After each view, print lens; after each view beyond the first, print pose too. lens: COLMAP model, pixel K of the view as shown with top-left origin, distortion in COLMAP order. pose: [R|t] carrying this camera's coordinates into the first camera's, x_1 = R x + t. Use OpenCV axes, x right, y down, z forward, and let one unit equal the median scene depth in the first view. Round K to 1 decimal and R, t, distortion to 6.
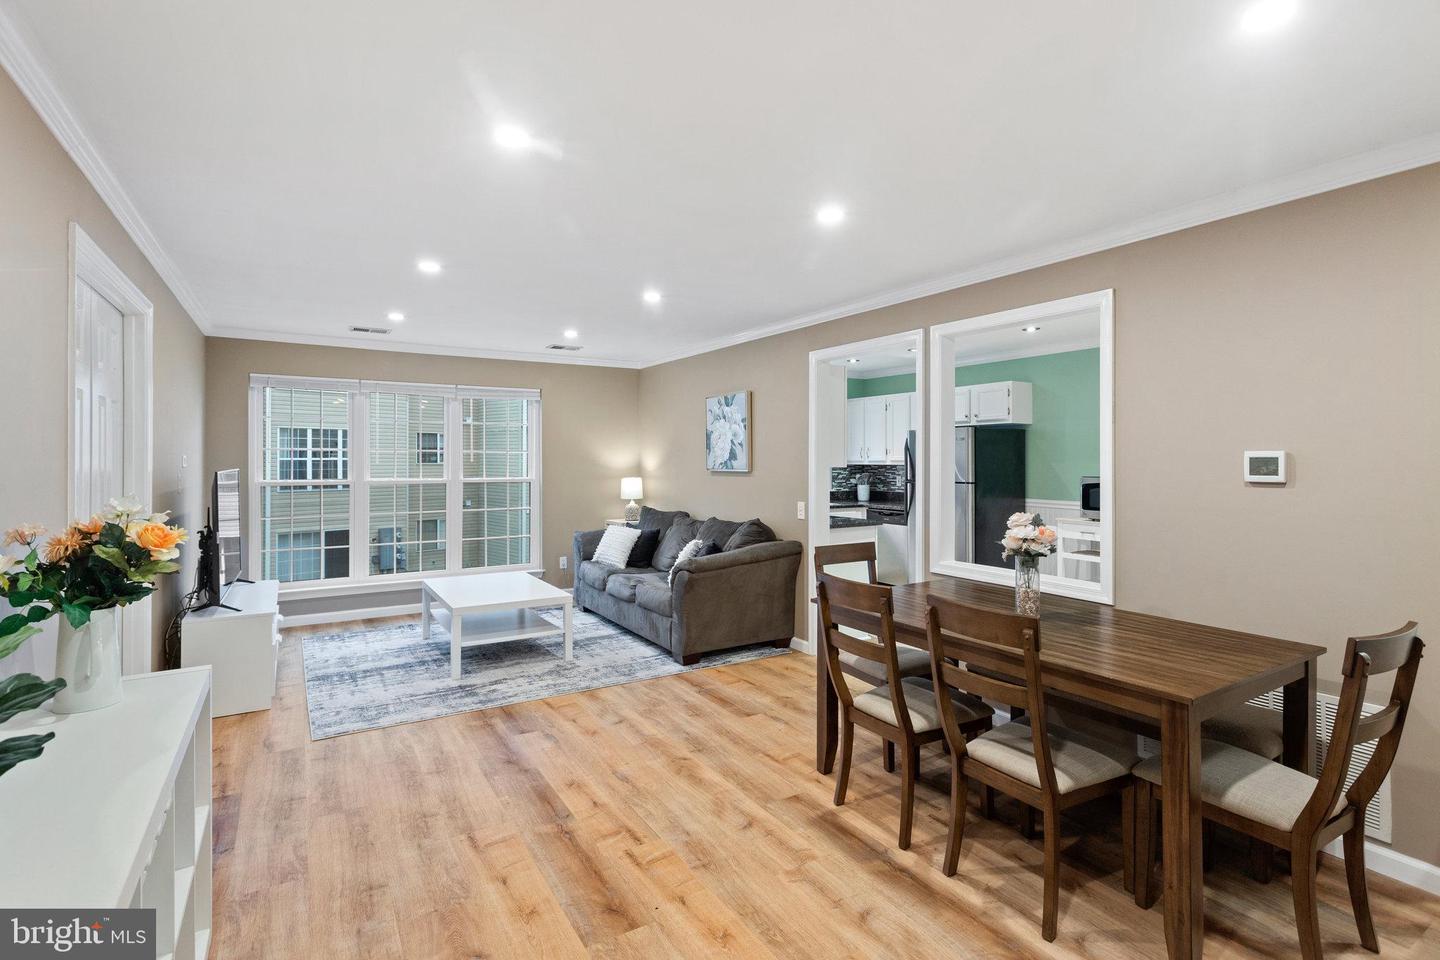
lens RADIAL K [[690.1, 0, 721.7], [0, 690.1, 461.4], [0, 0, 1]] dist [0.002453, 0.004993]
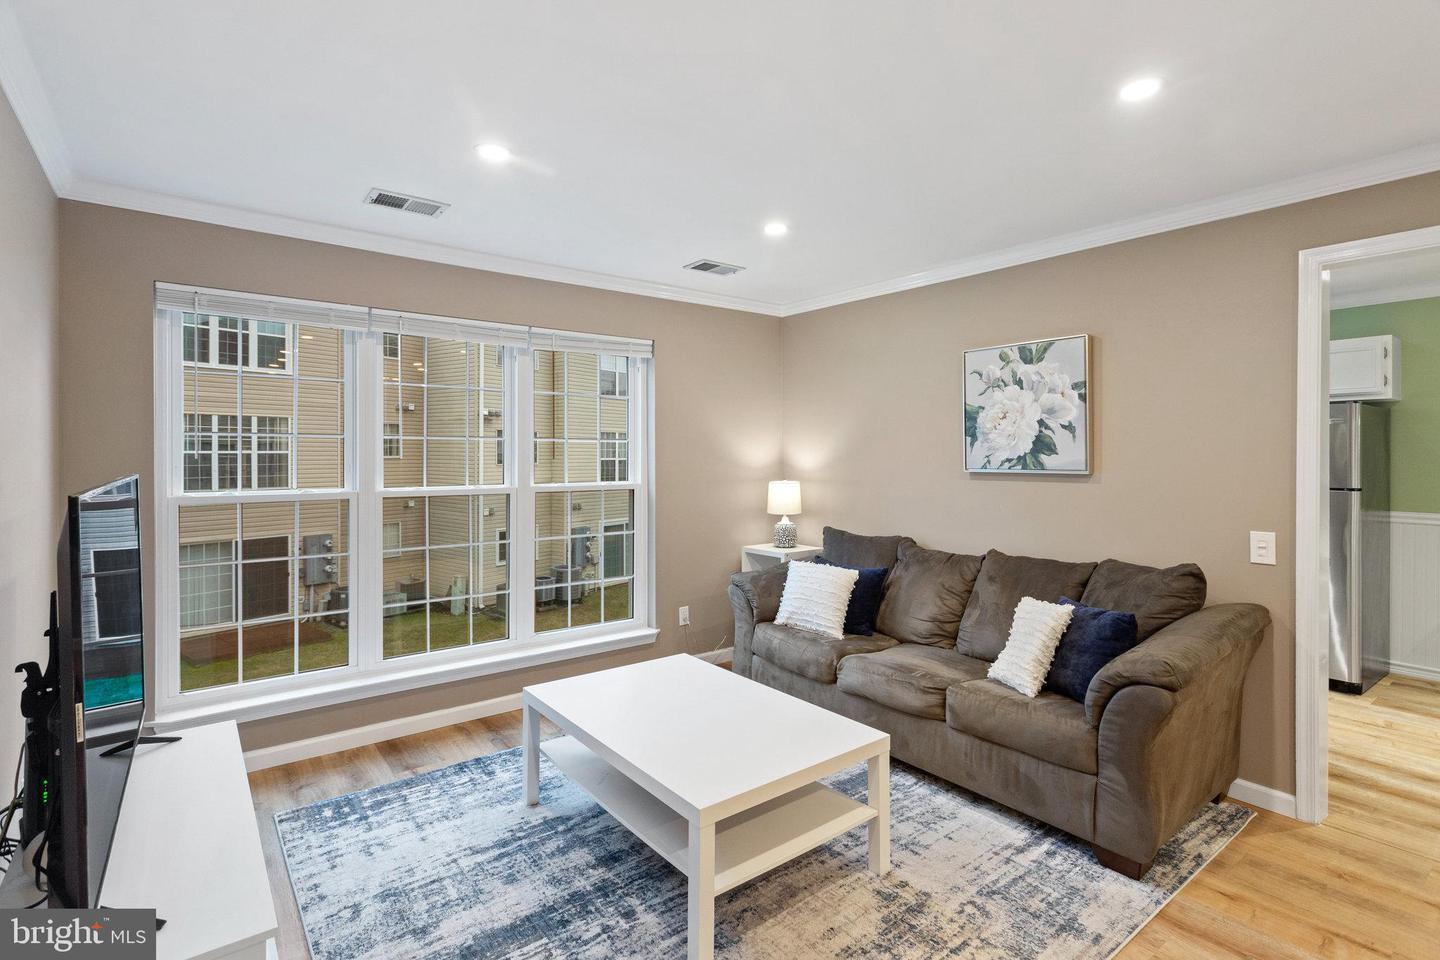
lens RADIAL K [[686.9, 0, 719.4], [0, 686.9, 463.4], [0, 0, 1]] dist [0.002261, 0.001696]
pose [[0.994327, -0.001398, 0.106361, -0.401836], [0.000041, 0.999919, 0.012761, -0.002198], [-0.106370, -0.012684, 0.994246, 0.561206]]
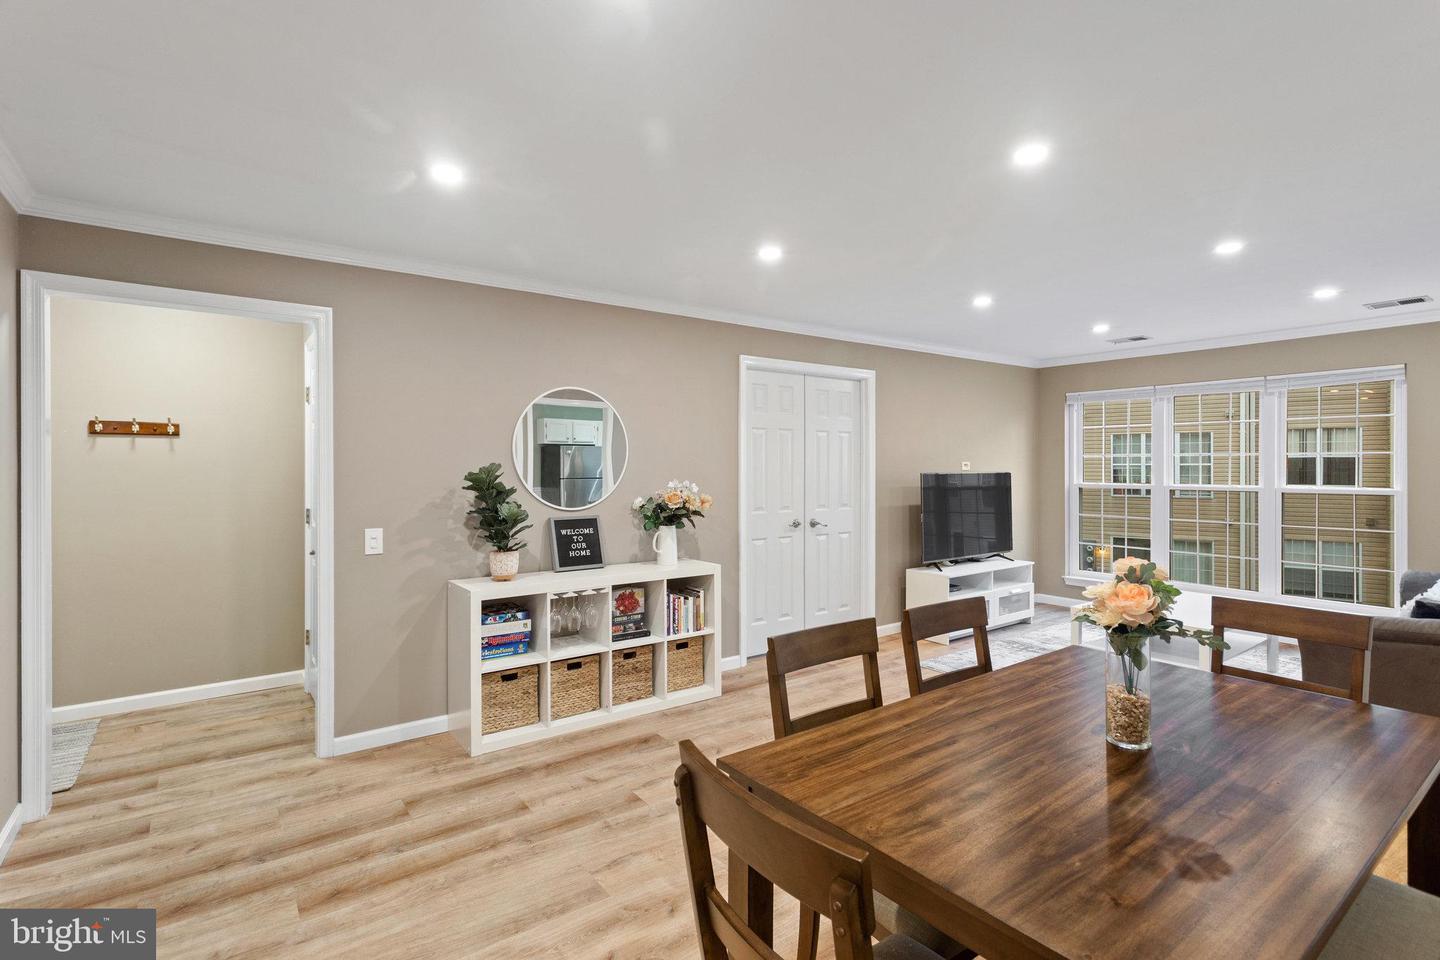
lens RADIAL K [[694.1, 0, 719.4], [0, 694.1, 469.9], [0, 0, 1]] dist [0.001072, 0.000671]
pose [[0.081918, 0.003837, -0.996632, 0.583027], [-0.000078, 0.999993, 0.003843, 0.001398], [0.996639, -0.000237, 0.081918, 0.366222]]
